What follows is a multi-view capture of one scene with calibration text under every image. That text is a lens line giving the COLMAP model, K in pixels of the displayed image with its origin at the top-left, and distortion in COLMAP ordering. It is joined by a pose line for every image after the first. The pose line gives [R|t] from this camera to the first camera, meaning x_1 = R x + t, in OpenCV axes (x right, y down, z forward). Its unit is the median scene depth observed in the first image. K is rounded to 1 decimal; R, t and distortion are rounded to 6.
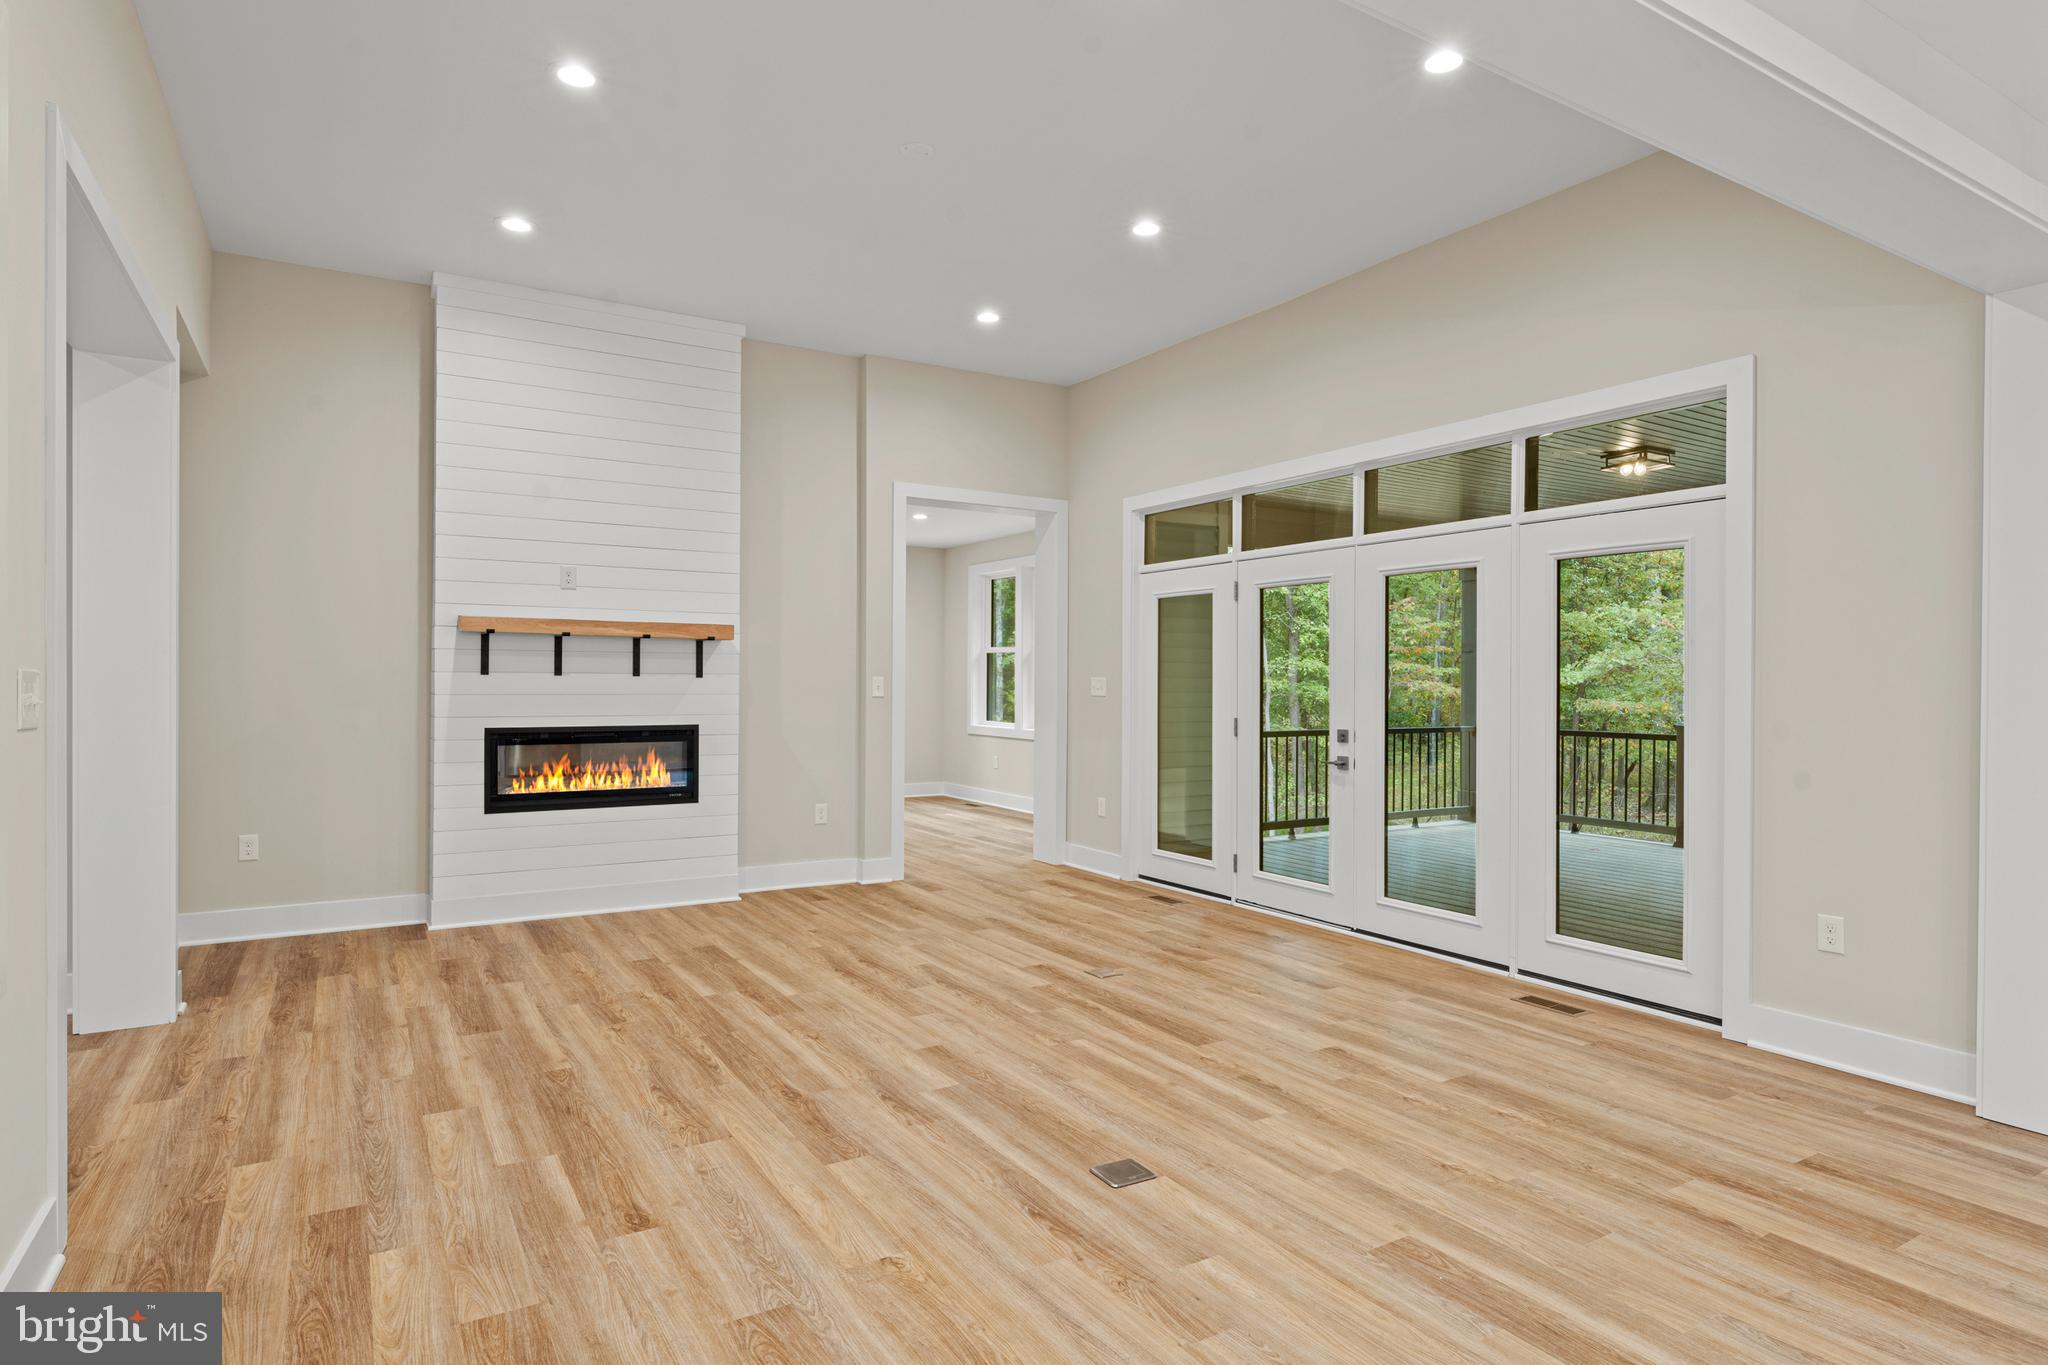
lens RADIAL K [[1116.1, 0, 1016.2], [0, 1116.1, 684.3], [0, 0, 1]] dist [-0.001056, 0.001236]
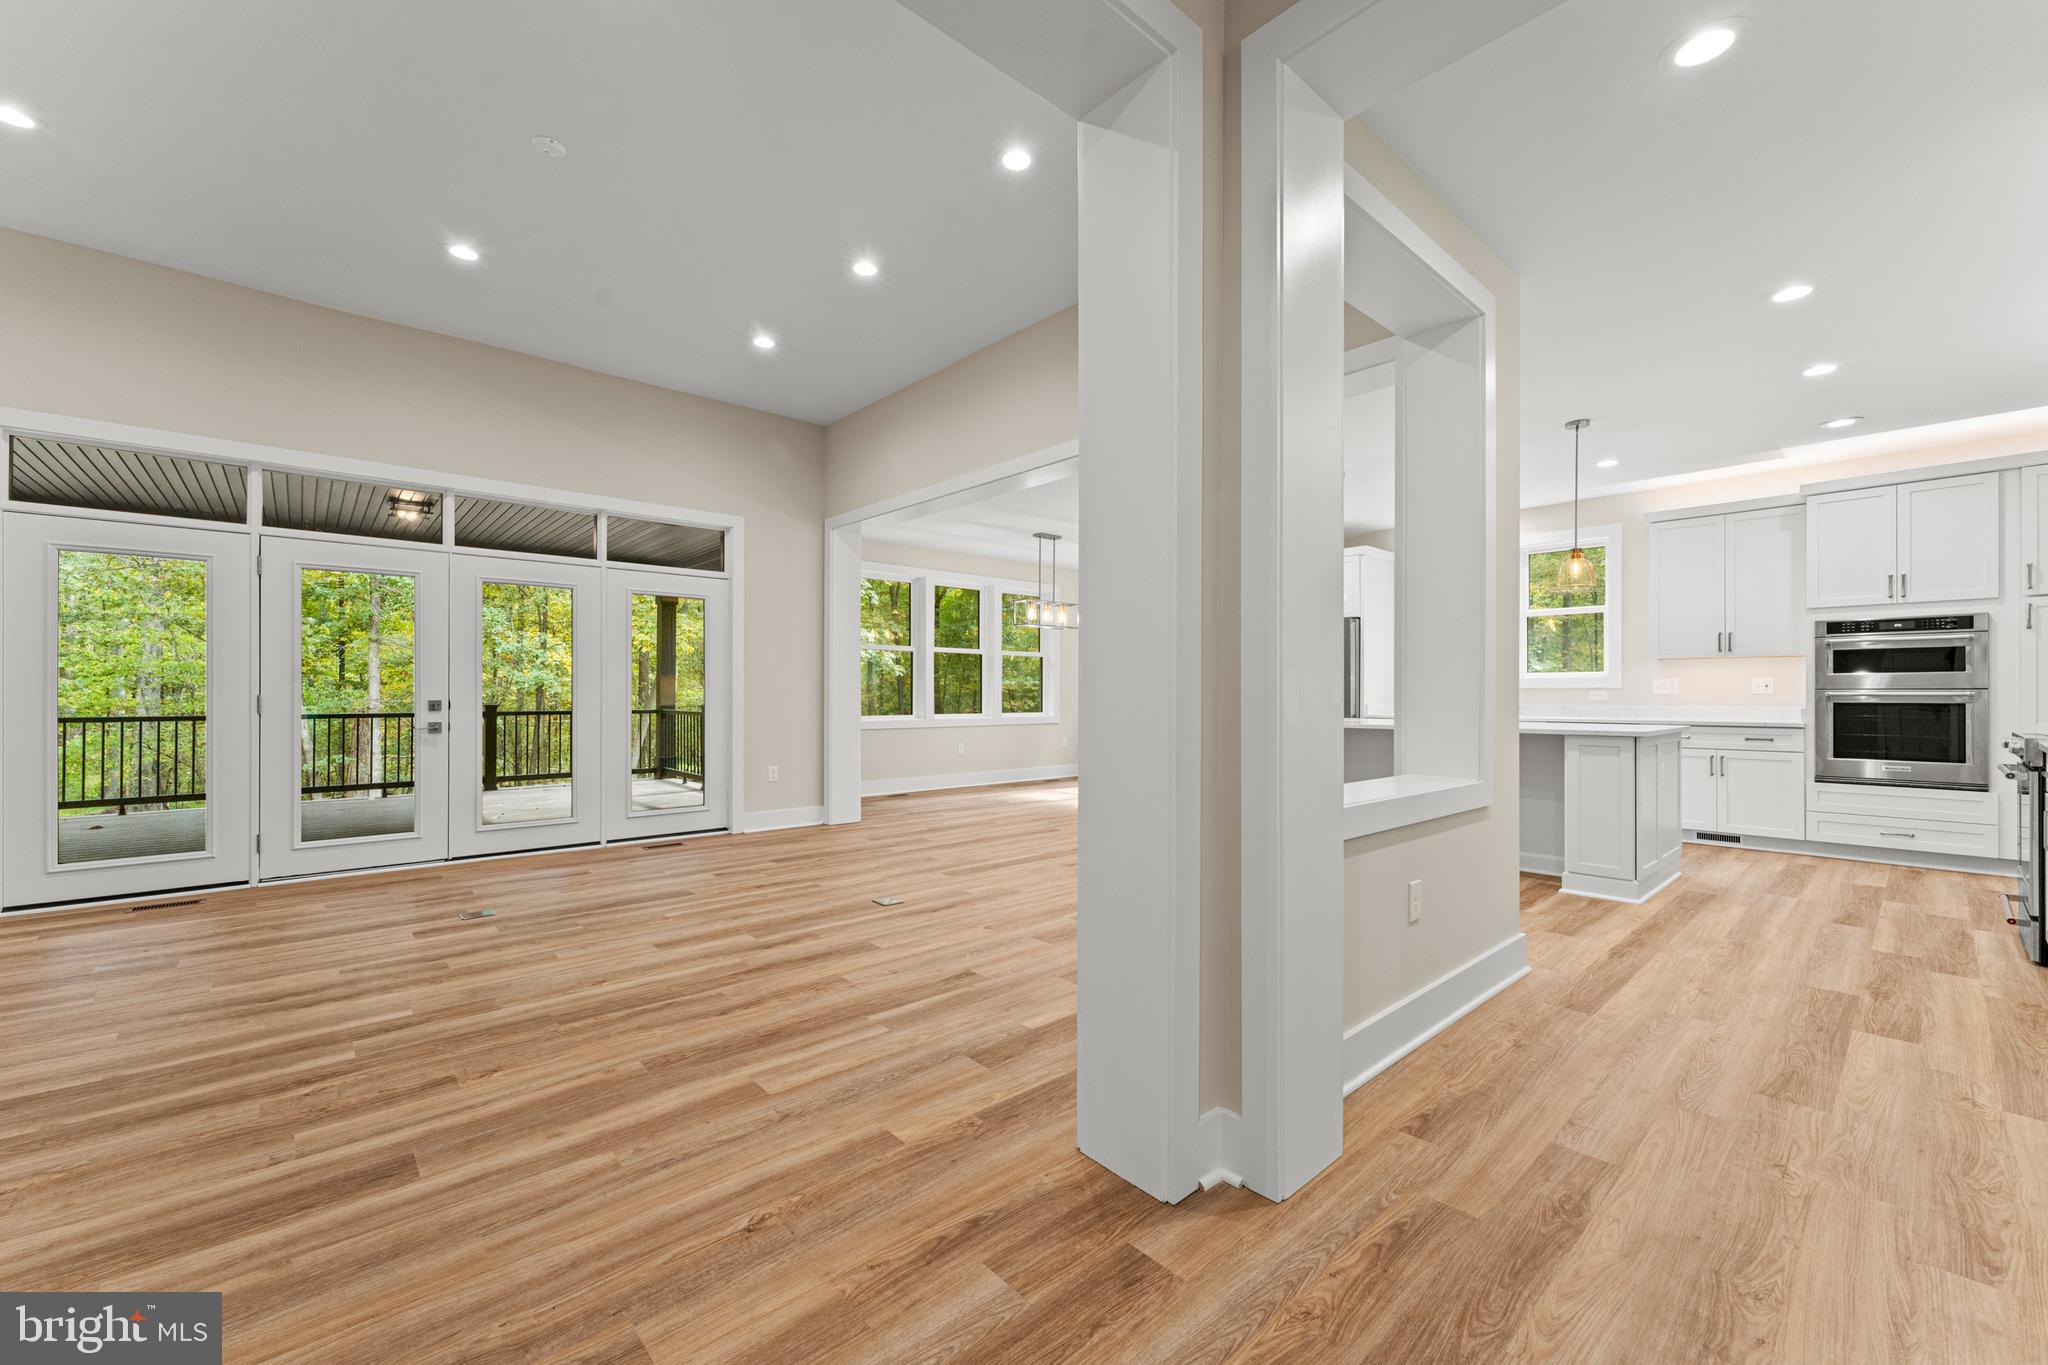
lens RADIAL K [[818.0, 0, 1020.6], [0, 818.0, 689.6], [0, 0, 1]] dist [0.004128, 0.000303]
pose [[-0.185216, -0.000089, 0.982698, -0.994198], [0.001432, 0.999999, 0.000361, 0.040035], [-0.982697, 0.001474, -0.185216, 0.738902]]
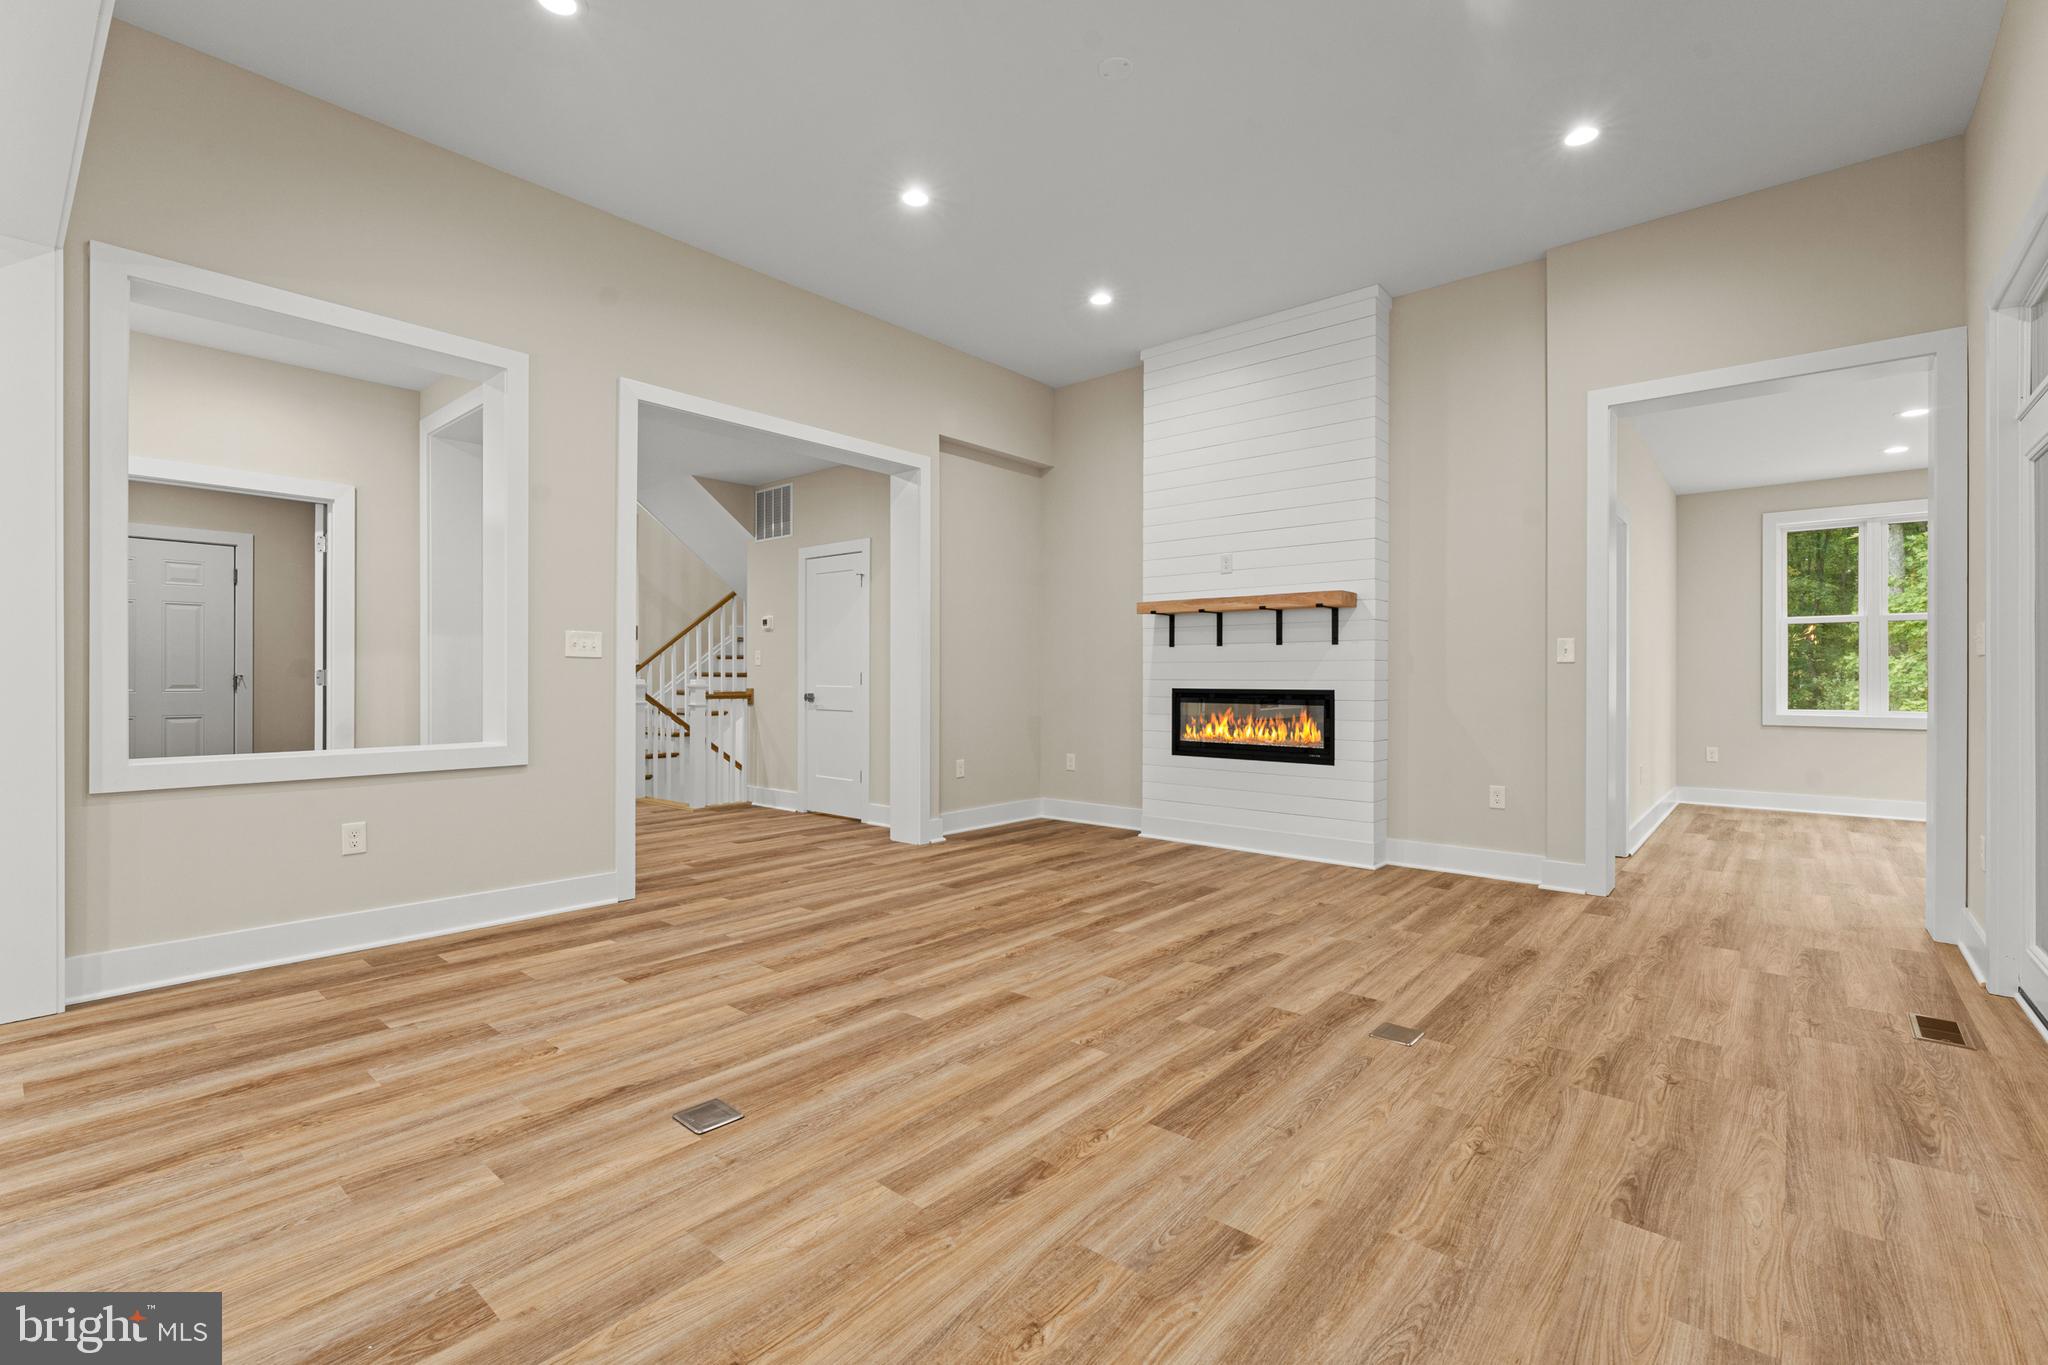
lens RADIAL K [[894.1, 0, 1019.2], [0, 894.1, 678.0], [0, 0, 1]] dist [0.000131, 0.000219]
pose [[0.310140, -0.004843, -0.950679, 0.642374], [-0.003830, 0.999973, -0.006344, 0.049256], [0.950683, 0.005609, 0.310113, 0.721455]]
